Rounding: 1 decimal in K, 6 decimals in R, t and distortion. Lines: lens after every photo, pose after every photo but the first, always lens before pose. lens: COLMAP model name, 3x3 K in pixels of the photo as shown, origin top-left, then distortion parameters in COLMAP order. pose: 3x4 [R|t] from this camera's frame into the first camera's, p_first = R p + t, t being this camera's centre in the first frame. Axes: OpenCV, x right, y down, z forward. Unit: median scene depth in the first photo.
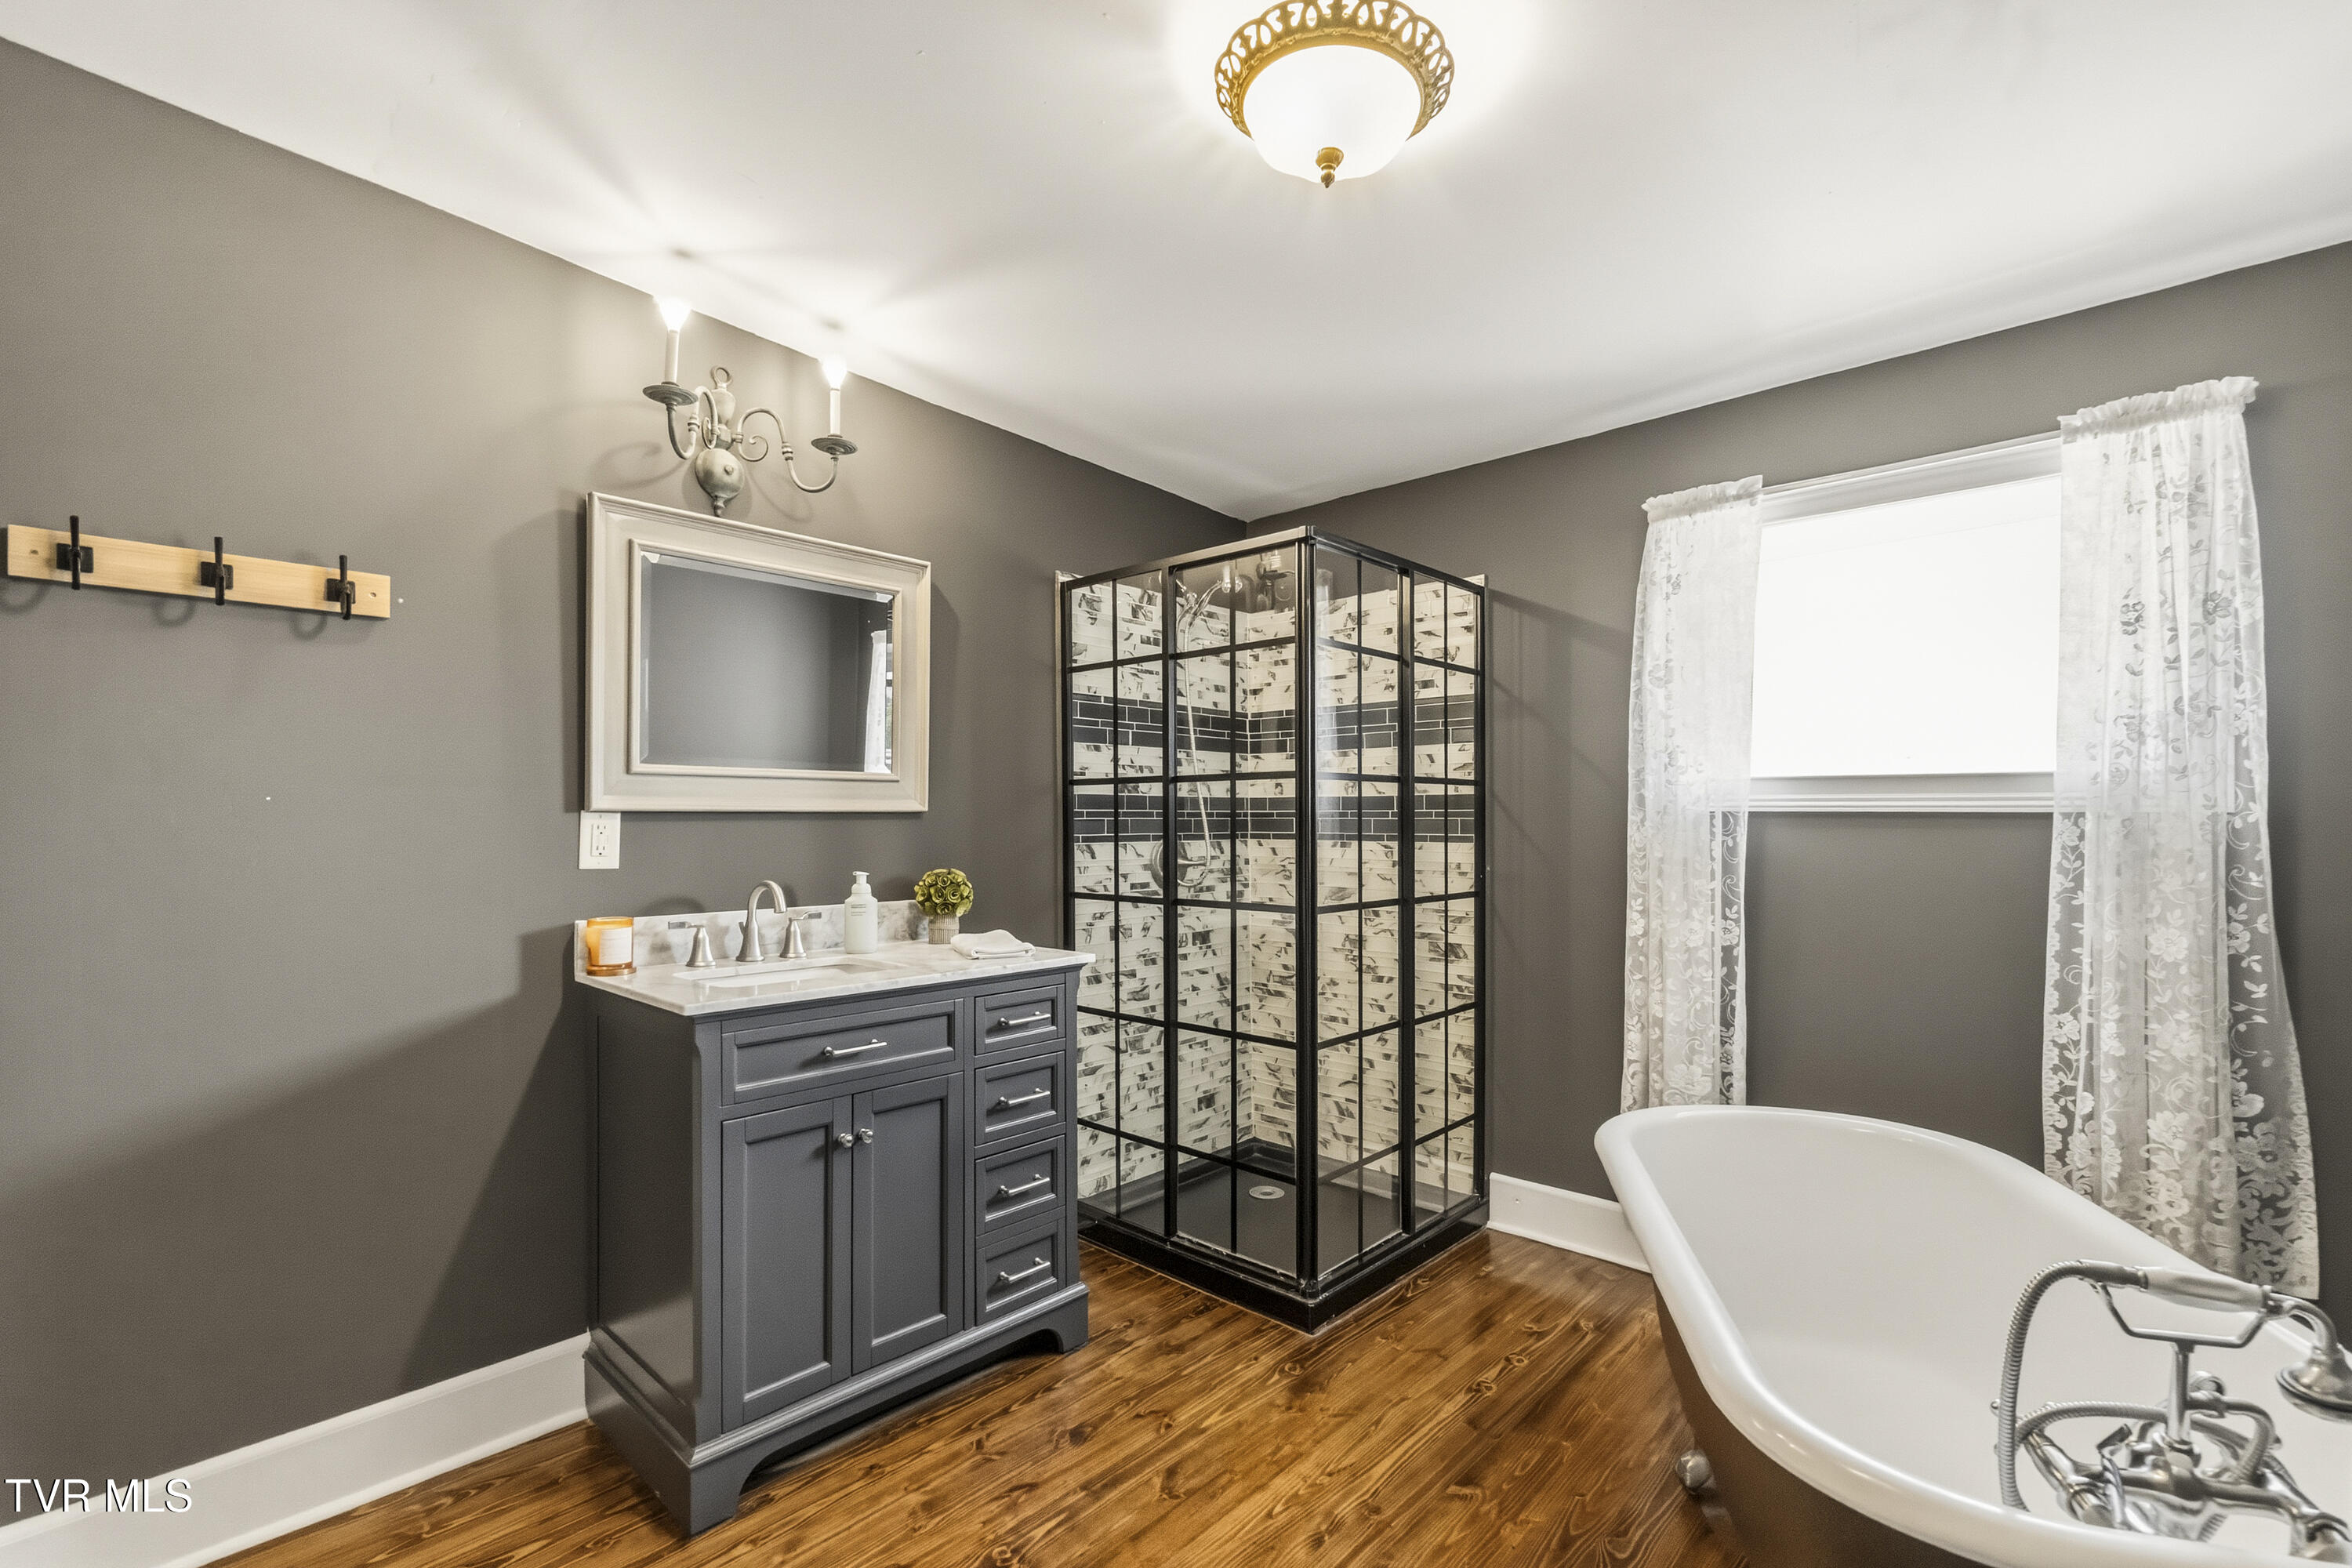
lens RADIAL K [[1020.8, 0, 1175.4], [0, 1020.8, 817.3], [0, 0, 1]] dist [-0.002220, -0.000543]
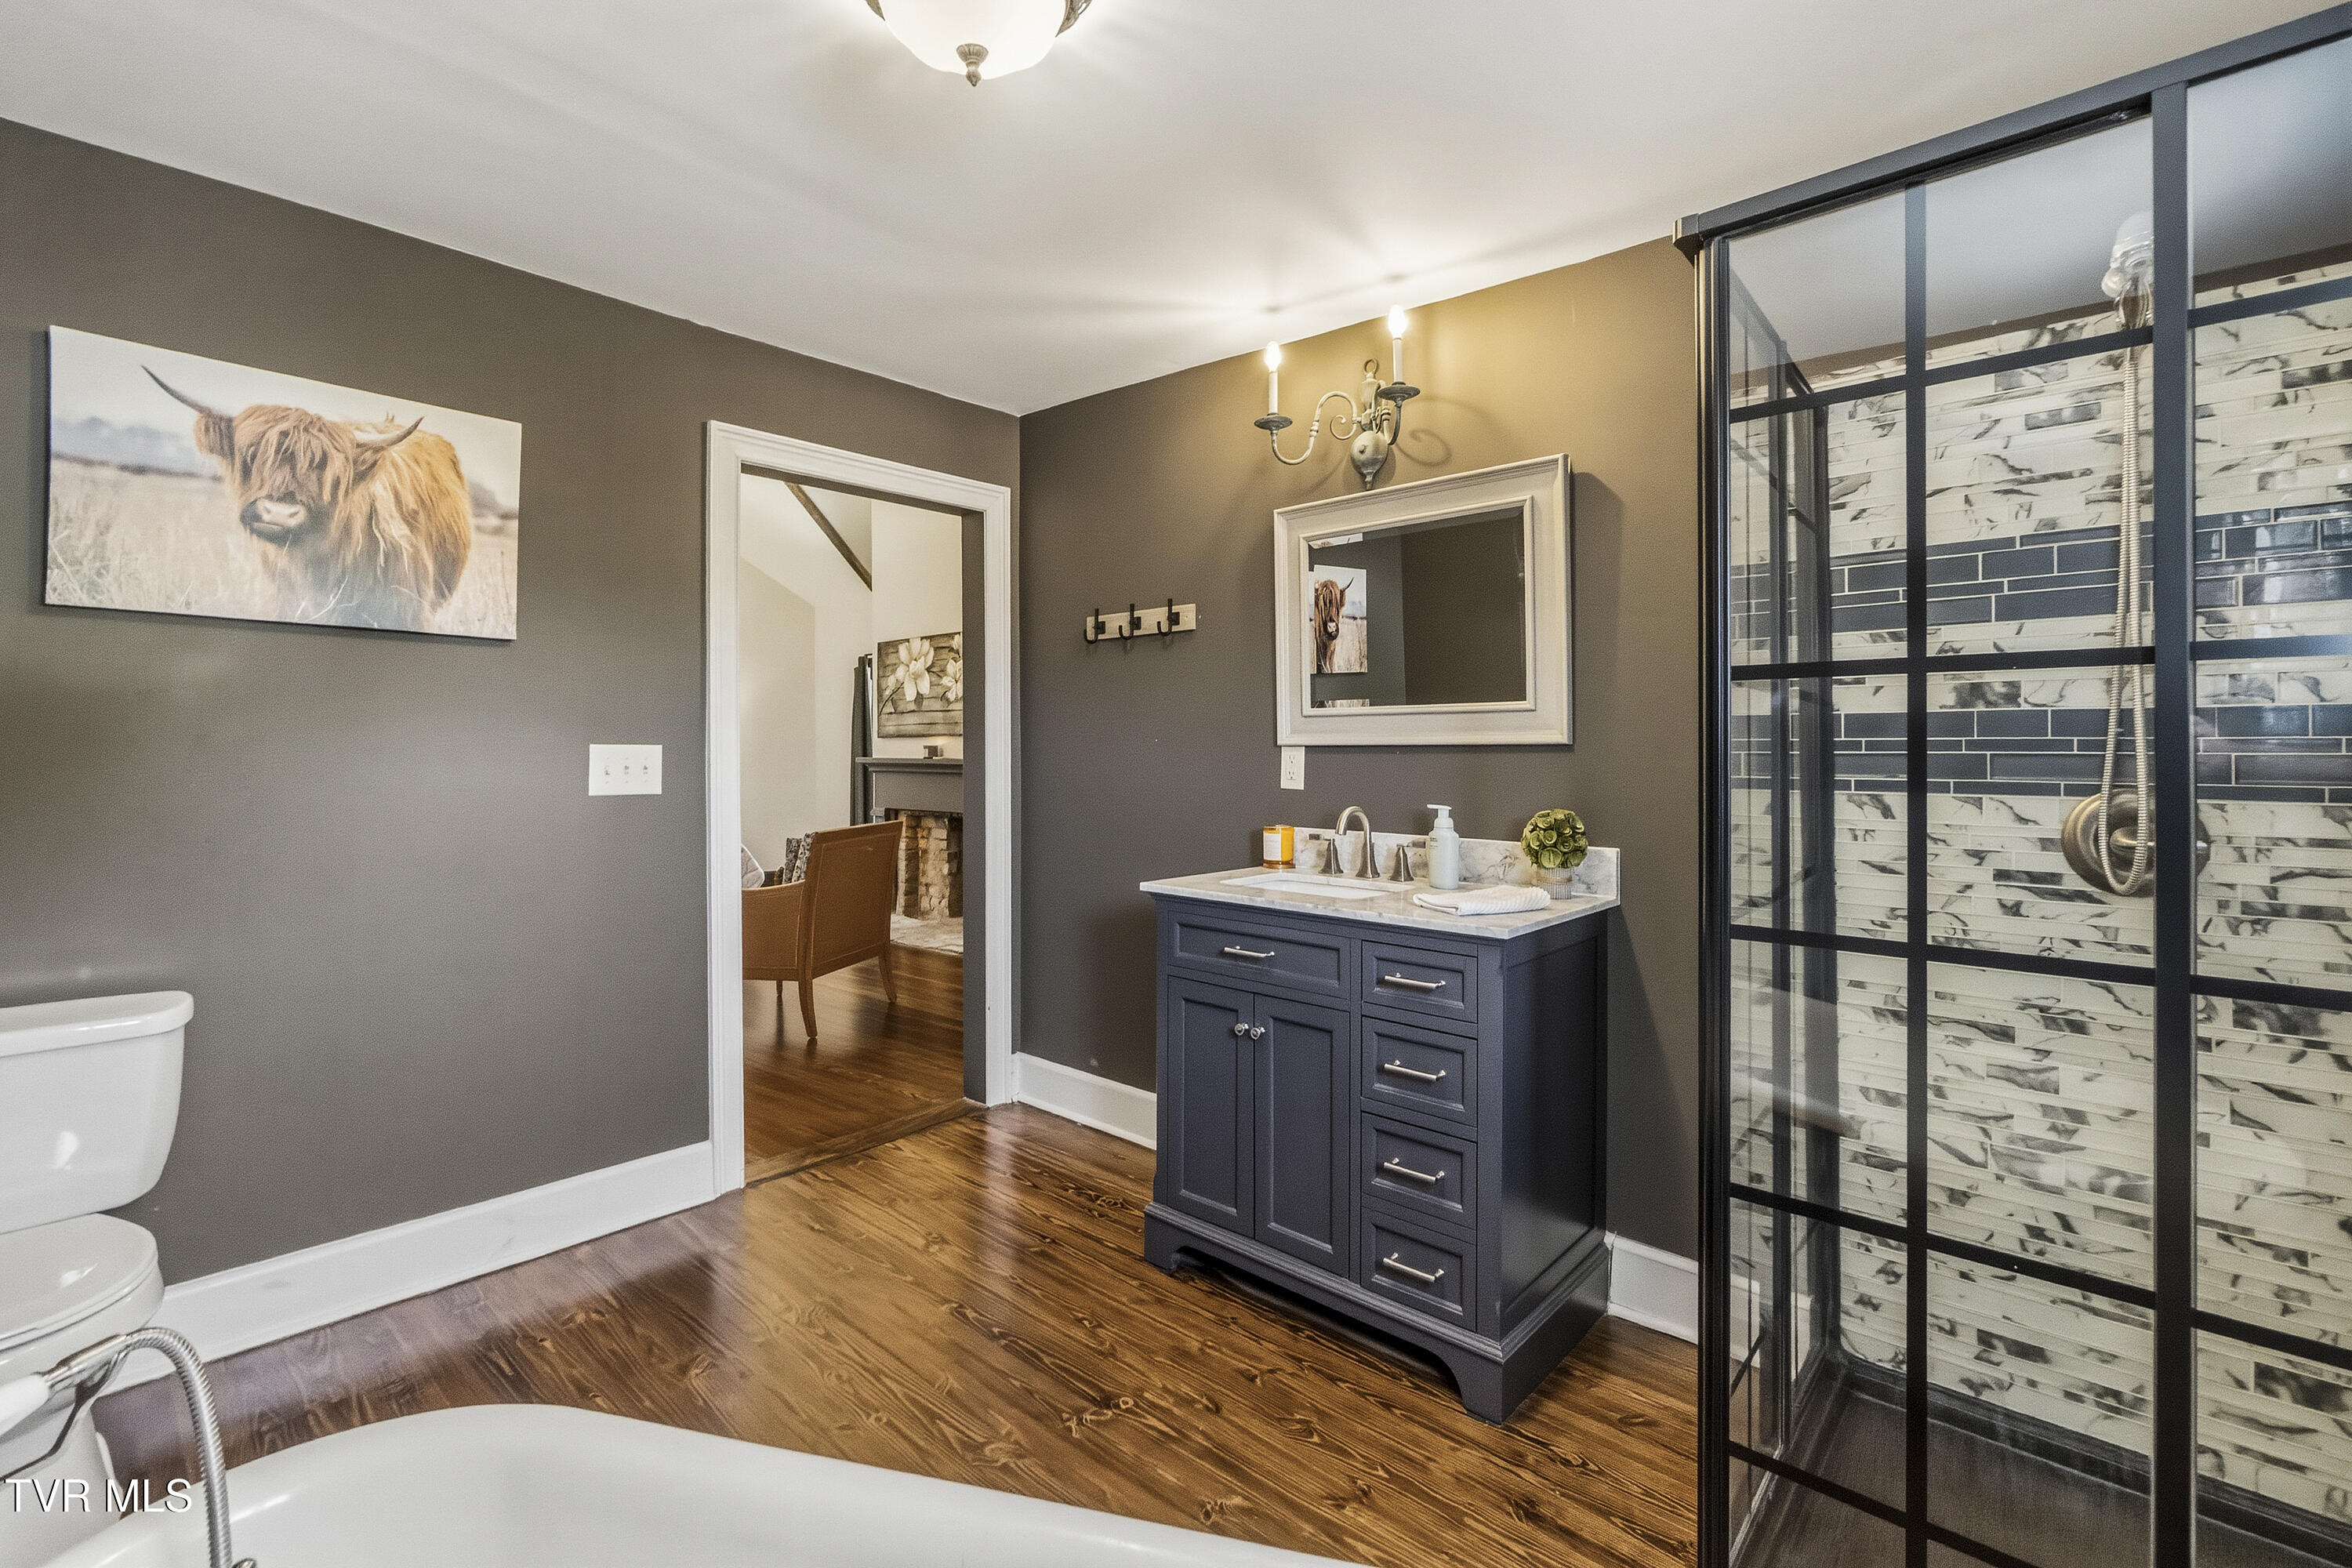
lens RADIAL K [[1025.0, 0, 1170.0], [0, 1025.0, 748.0], [0, 0, 1]] dist [0.000602, 0.000048]
pose [[0.016952, -0.000046, -0.999856, 0.700737], [0.002607, 0.999997, -0.000002, -0.003589], [0.999853, -0.002607, 0.016953, 0.746526]]
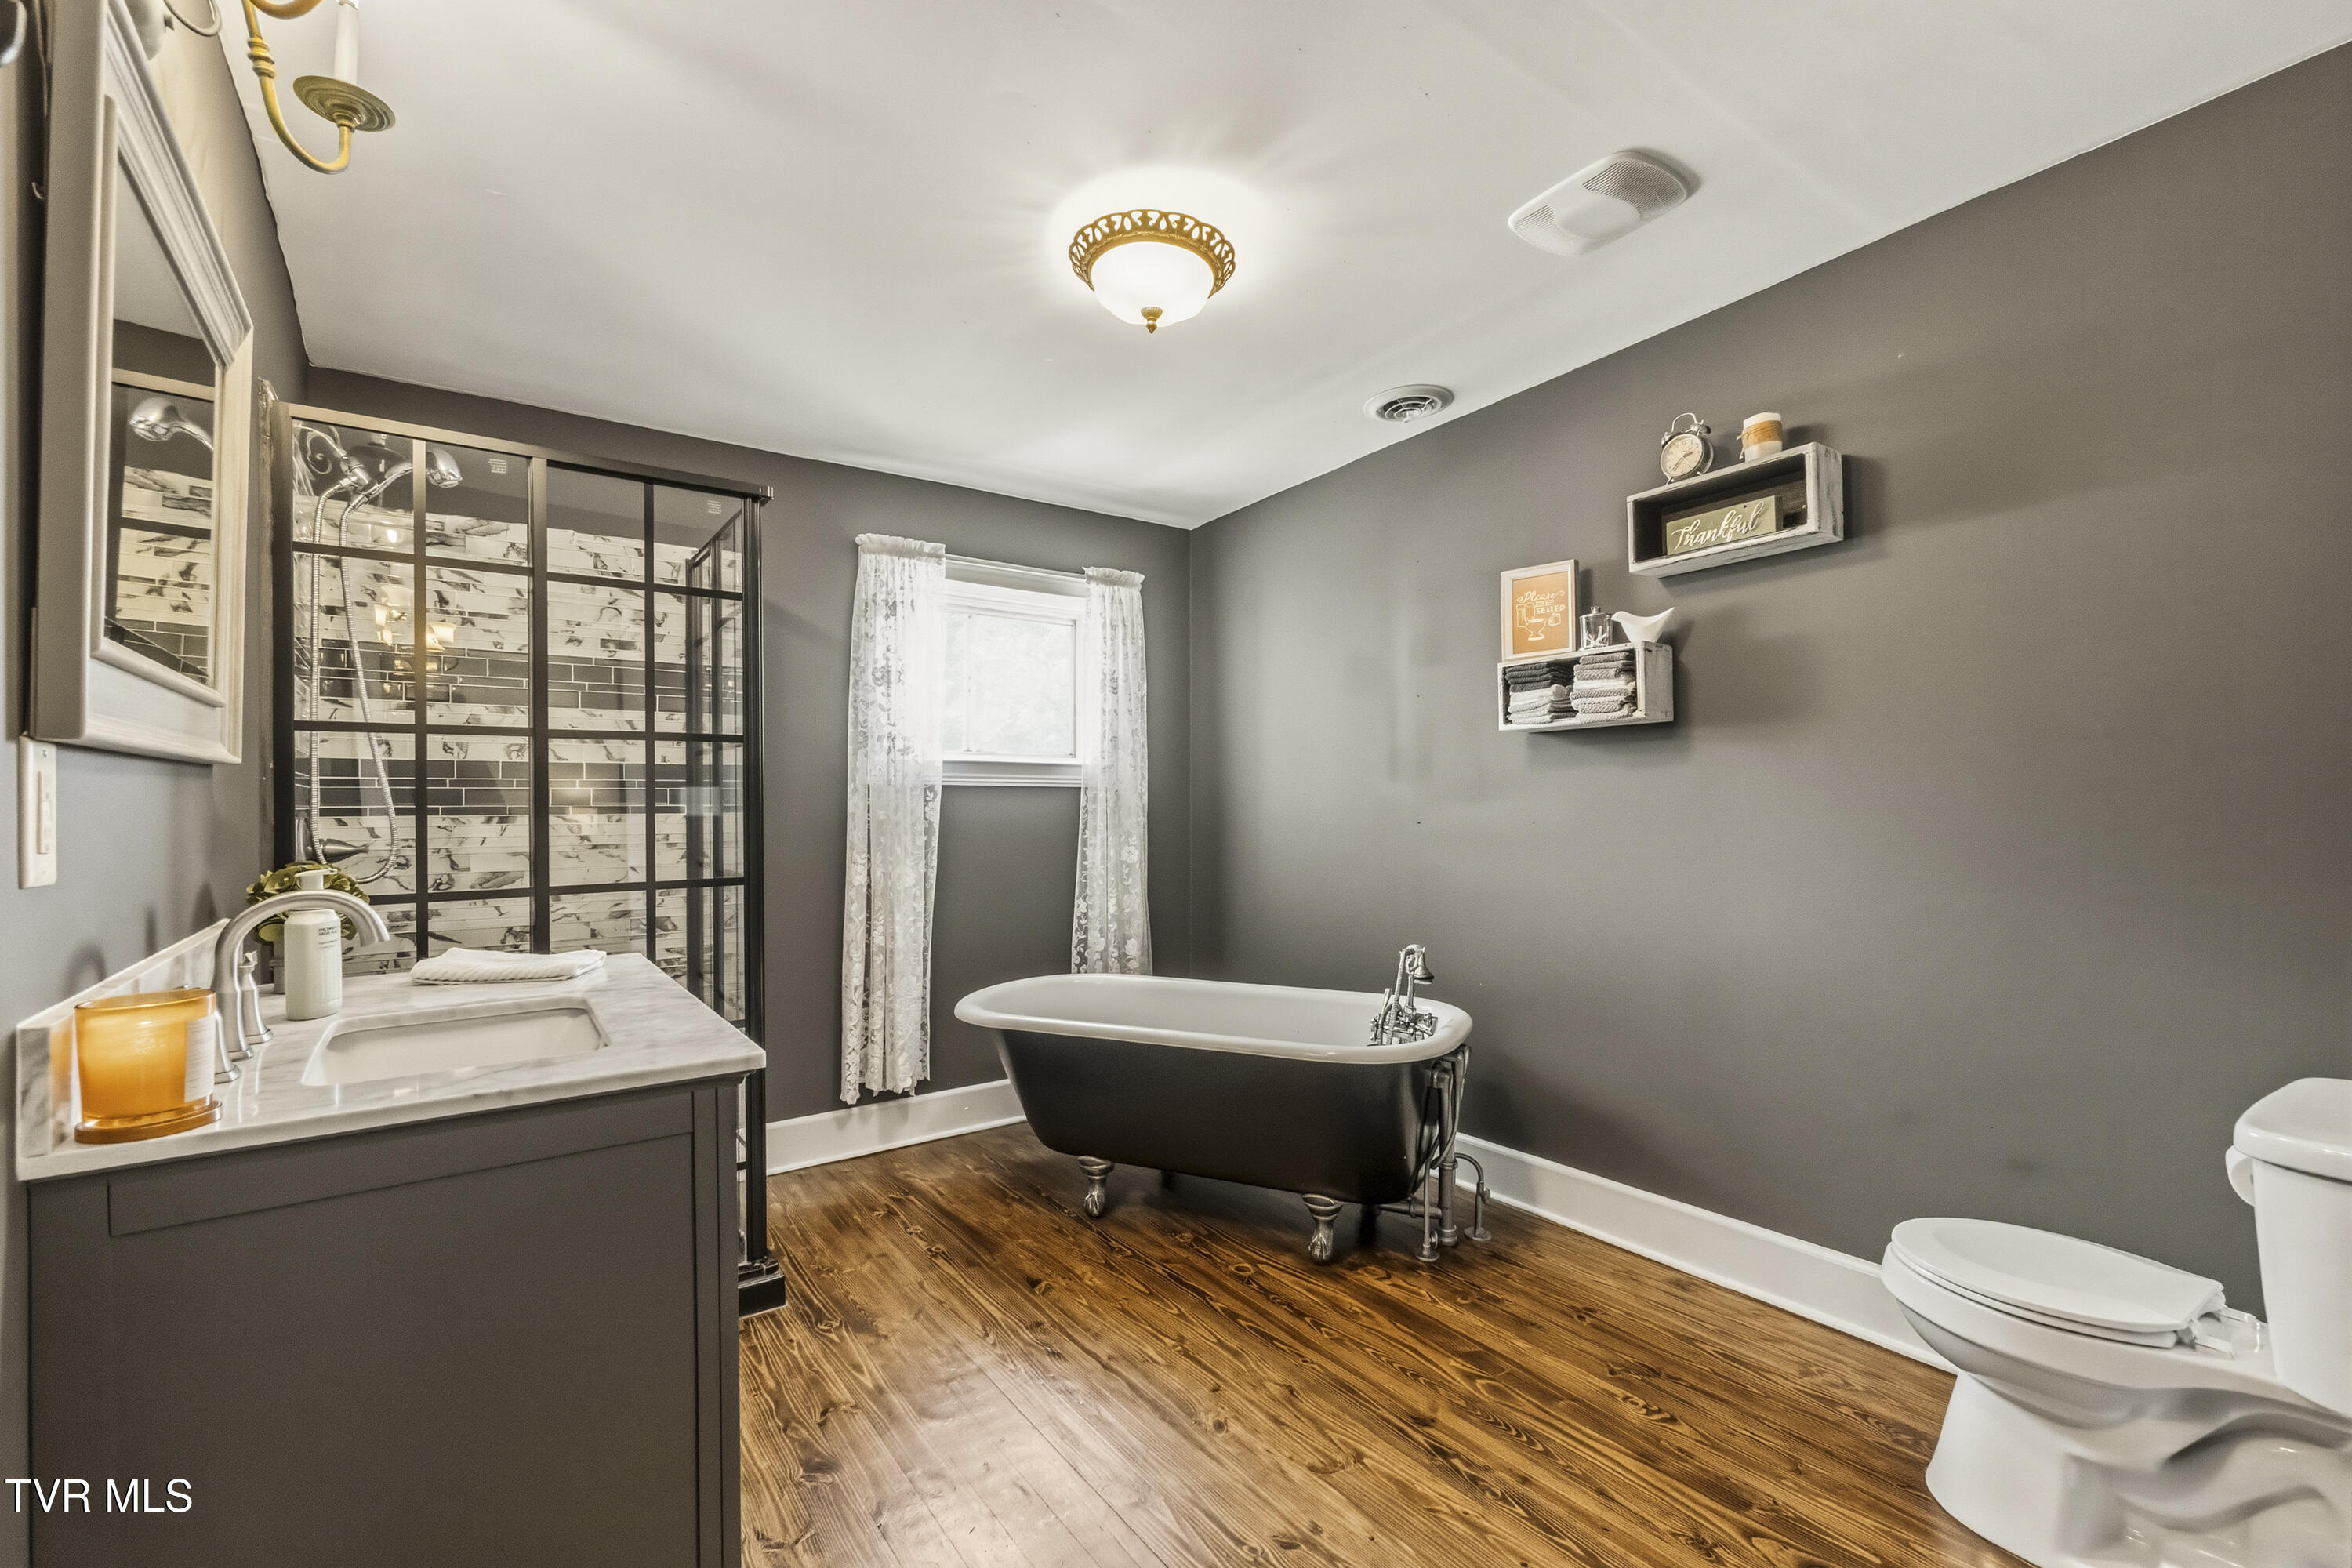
lens RADIAL K [[1023.2, 0, 1159.0], [0, 1023.2, 795.7], [0, 0, 1]] dist [-0.000804, -0.000136]
pose [[0.209376, 0.004317, 0.977826, -0.745786], [0.001467, 0.999988, -0.004729, 0.016657], [-0.977834, 0.002425, 0.209367, 0.422069]]
